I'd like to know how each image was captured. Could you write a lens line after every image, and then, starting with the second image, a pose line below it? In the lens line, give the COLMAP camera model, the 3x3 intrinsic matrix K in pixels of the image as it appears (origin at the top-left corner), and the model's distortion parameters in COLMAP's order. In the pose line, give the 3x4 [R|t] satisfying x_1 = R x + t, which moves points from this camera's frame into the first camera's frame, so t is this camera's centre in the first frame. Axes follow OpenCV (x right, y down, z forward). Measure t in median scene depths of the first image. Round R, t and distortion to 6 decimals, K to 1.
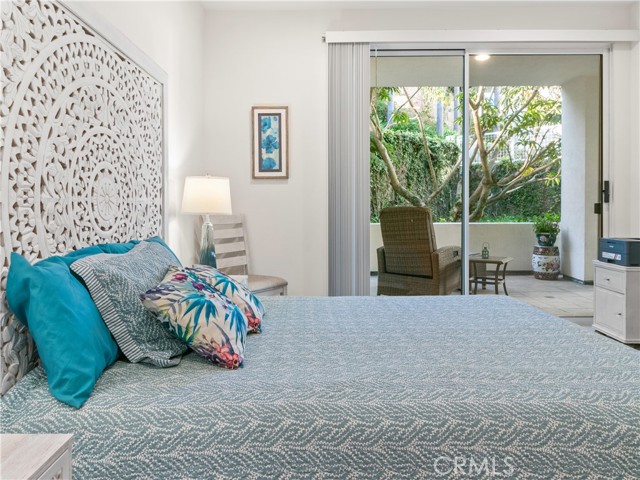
lens RADIAL K [[455.6, 0, 312.3], [0, 455.6, 207.9], [0, 0, 1]] dist [0.000412, 0.000216]
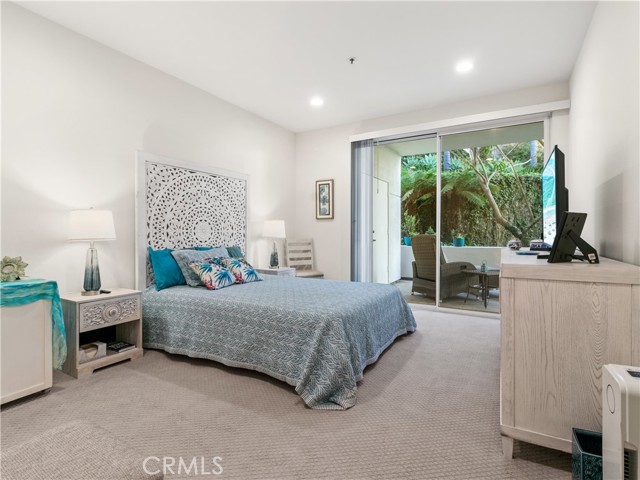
lens RADIAL K [[331.1, 0, 314.6], [0, 331.1, 235.0], [0, 0, 1]] dist [-0.000114, 0.000052]
pose [[0.859580, 0.005591, -0.510970, 0.566530], [-0.005911, 0.999982, 0.000998, -0.000517], [0.510966, 0.002162, 0.859598, -0.178604]]
